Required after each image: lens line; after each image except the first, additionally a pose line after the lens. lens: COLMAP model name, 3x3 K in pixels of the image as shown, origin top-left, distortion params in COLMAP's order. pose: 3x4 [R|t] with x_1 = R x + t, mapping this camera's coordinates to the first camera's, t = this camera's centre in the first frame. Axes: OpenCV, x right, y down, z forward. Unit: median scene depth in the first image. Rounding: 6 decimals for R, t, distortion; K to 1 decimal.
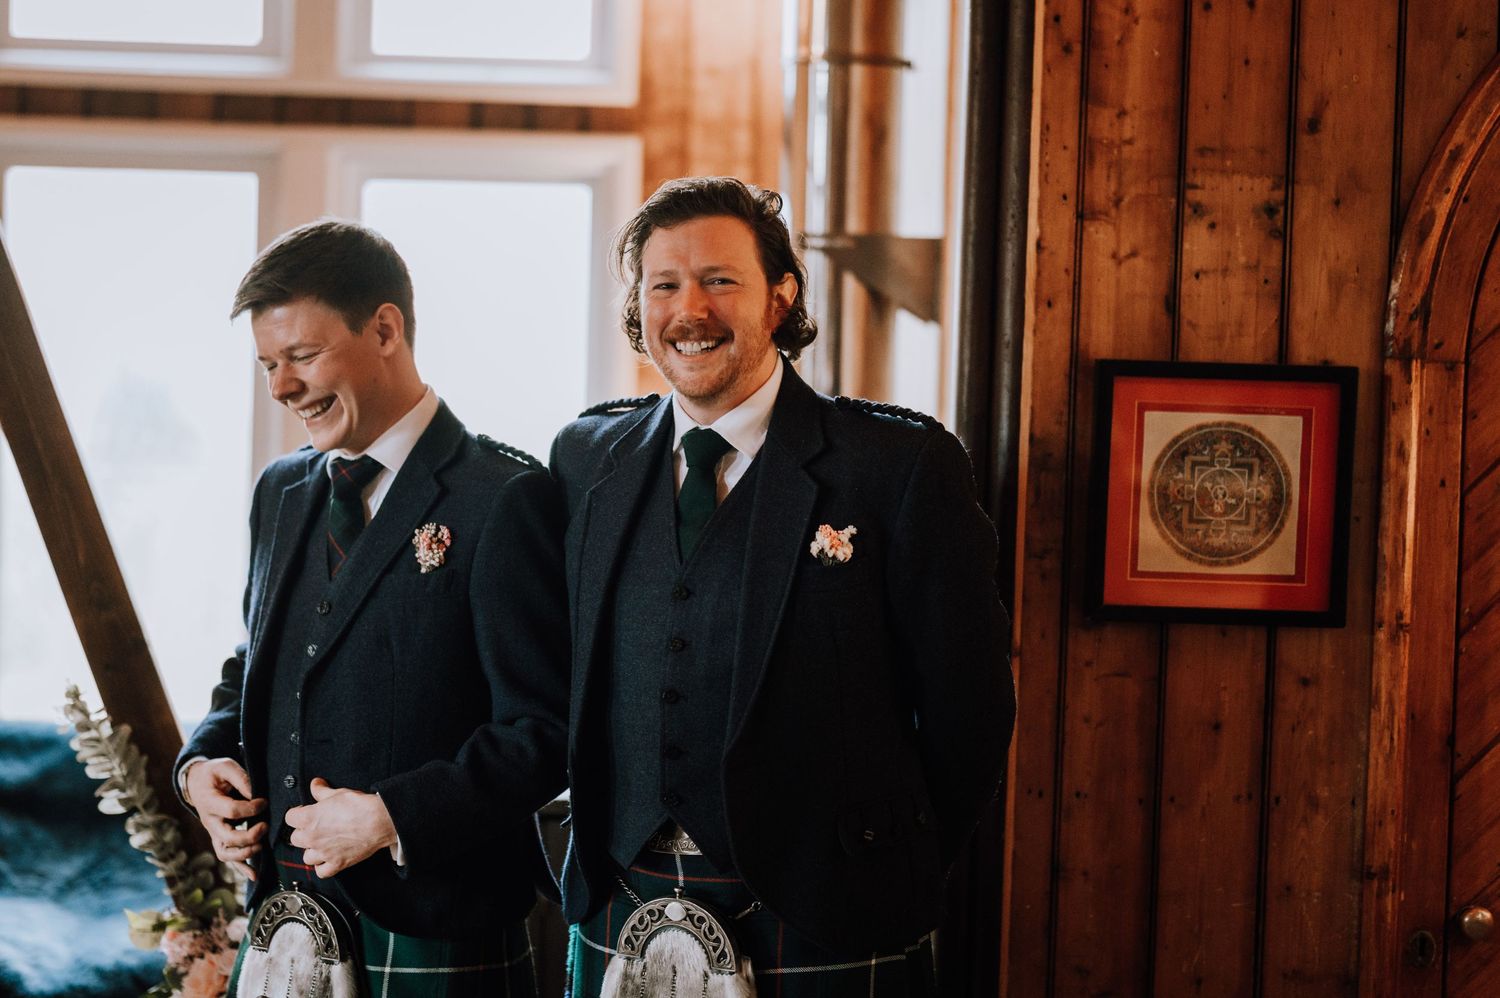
lens RADIAL K [[3659.3, 0, 750.0], [0, 3659.3, 499.0], [0, 0, 1]] dist [-0.020009, -0.342079]
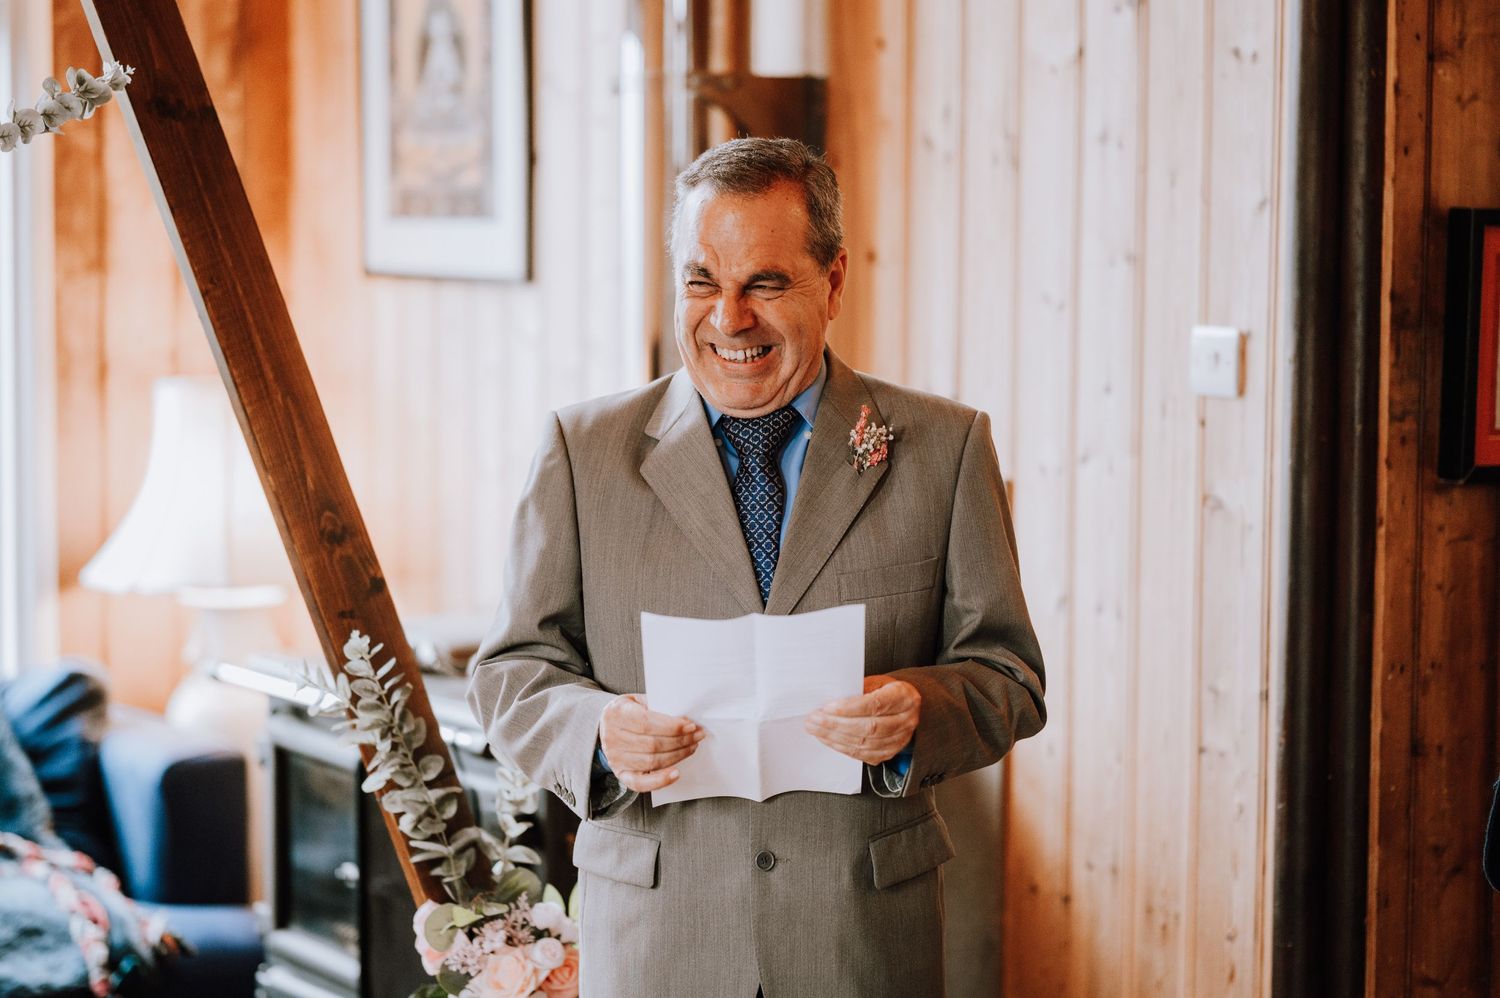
lens RADIAL K [[3648.9, 0, 750.0], [0, 3648.9, 499.0], [0, 0, 1]] dist [0.009493, 0.024653]
pose [[0.861491, -0.063843, 0.503744, -0.543334], [0.038564, 0.997425, 0.060460, -0.027249], [-0.506307, -0.032660, 0.861735, 0.271728]]
